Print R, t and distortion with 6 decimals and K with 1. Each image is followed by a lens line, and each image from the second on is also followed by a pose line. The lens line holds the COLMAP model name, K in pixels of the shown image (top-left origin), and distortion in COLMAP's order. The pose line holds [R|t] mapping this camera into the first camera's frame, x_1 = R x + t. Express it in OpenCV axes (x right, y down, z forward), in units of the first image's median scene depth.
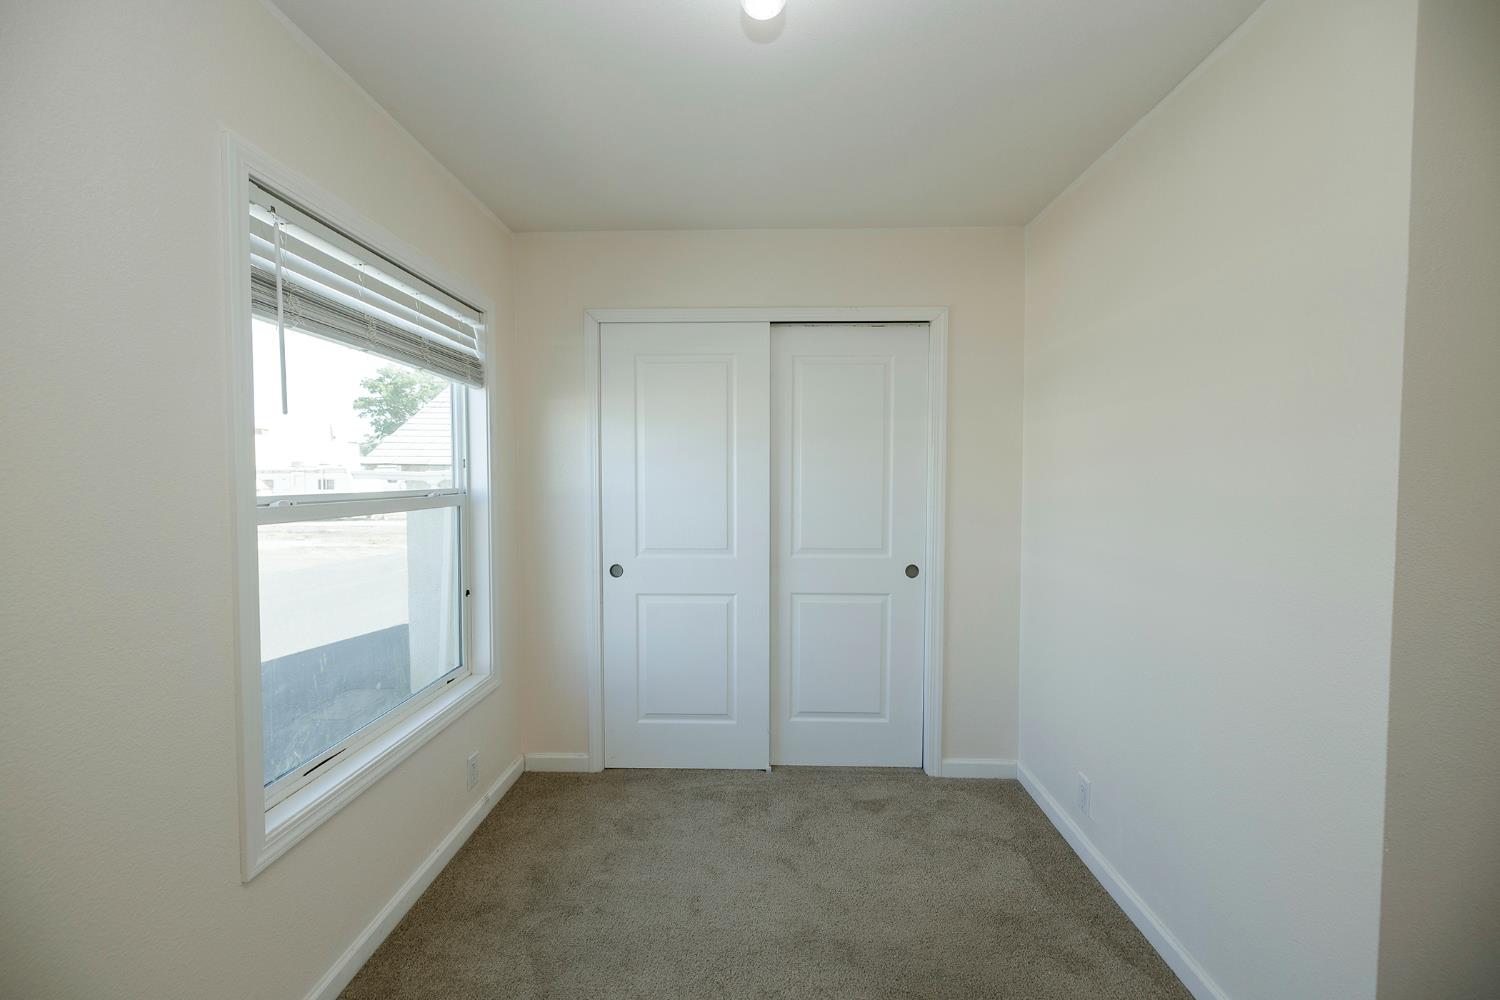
lens RADIAL K [[627.2, 0, 741.7], [0, 627.2, 494.8], [0, 0, 1]] dist [0.000262, -0.000276]
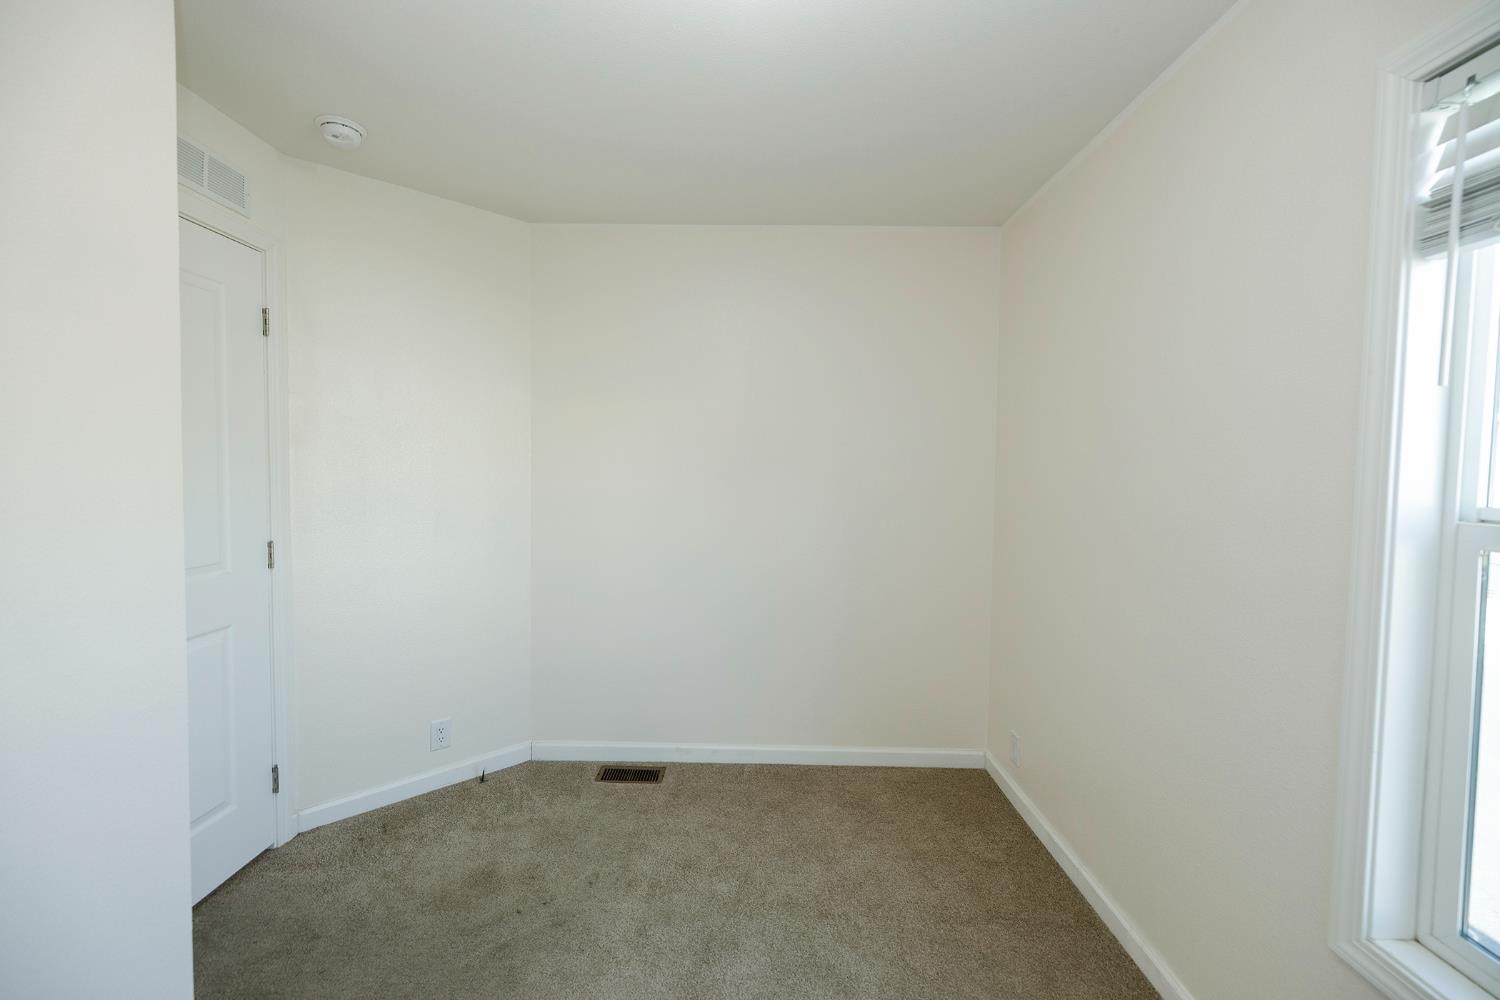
lens RADIAL K [[627.2, 0, 741.7], [0, 627.2, 494.8], [0, 0, 1]] dist [0.000262, -0.000276]
pose [[-0.999832, -0.011412, -0.014370, 0.036991], [-0.012483, 0.996967, 0.076816, -0.054542], [0.013450, 0.076983, -0.996942, 1.692071]]
